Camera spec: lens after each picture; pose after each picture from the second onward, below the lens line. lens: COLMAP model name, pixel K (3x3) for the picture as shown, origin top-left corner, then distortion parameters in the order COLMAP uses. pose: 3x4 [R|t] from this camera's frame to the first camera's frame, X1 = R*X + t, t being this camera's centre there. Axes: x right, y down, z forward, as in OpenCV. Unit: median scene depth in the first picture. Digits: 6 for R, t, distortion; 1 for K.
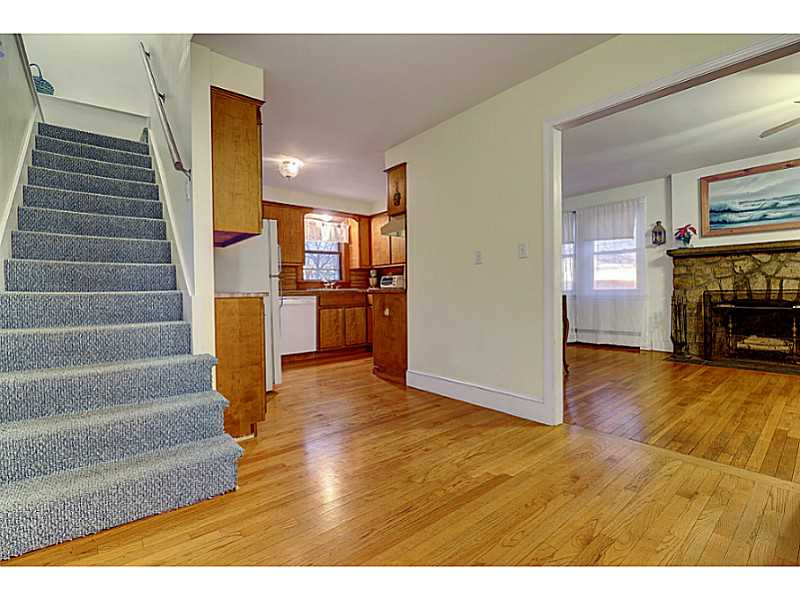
lens RADIAL K [[367.5, 0, 396.5], [0, 367.5, 298.9], [0, 0, 1]] dist [-0.020490, -0.004629]
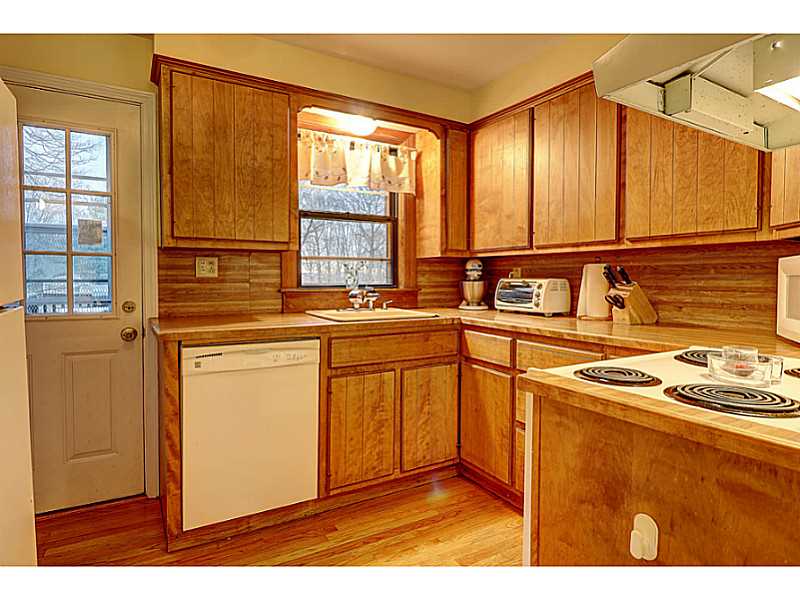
lens RADIAL K [[462.6, 0, 396.8], [0, 462.6, 286.9], [0, 0, 1]] dist [-0.001446, -0.000276]
pose [[0.987632, 0.022800, -0.155122, -0.072498], [-0.023058, 0.999734, 0.000137, -0.052194], [0.155084, 0.003442, 0.987895, 0.515402]]
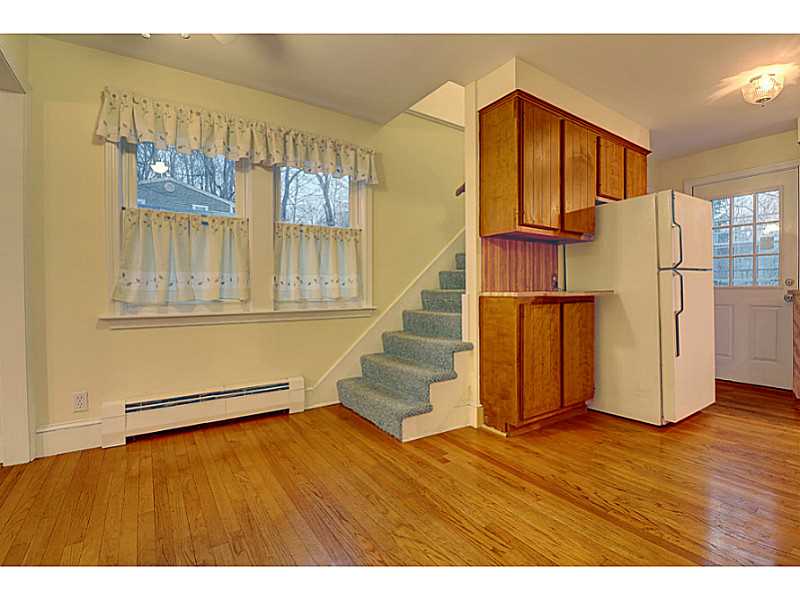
lens RADIAL K [[367.5, 0, 396.3], [0, 367.5, 300.3], [0, 0, 1]] dist [-0.020490, -0.004629]
pose [[-0.110189, 0.030078, -0.993455, 0.255556], [-0.015149, 0.999375, 0.031938, -0.008808], [0.993795, 0.018569, -0.109664, 0.329825]]
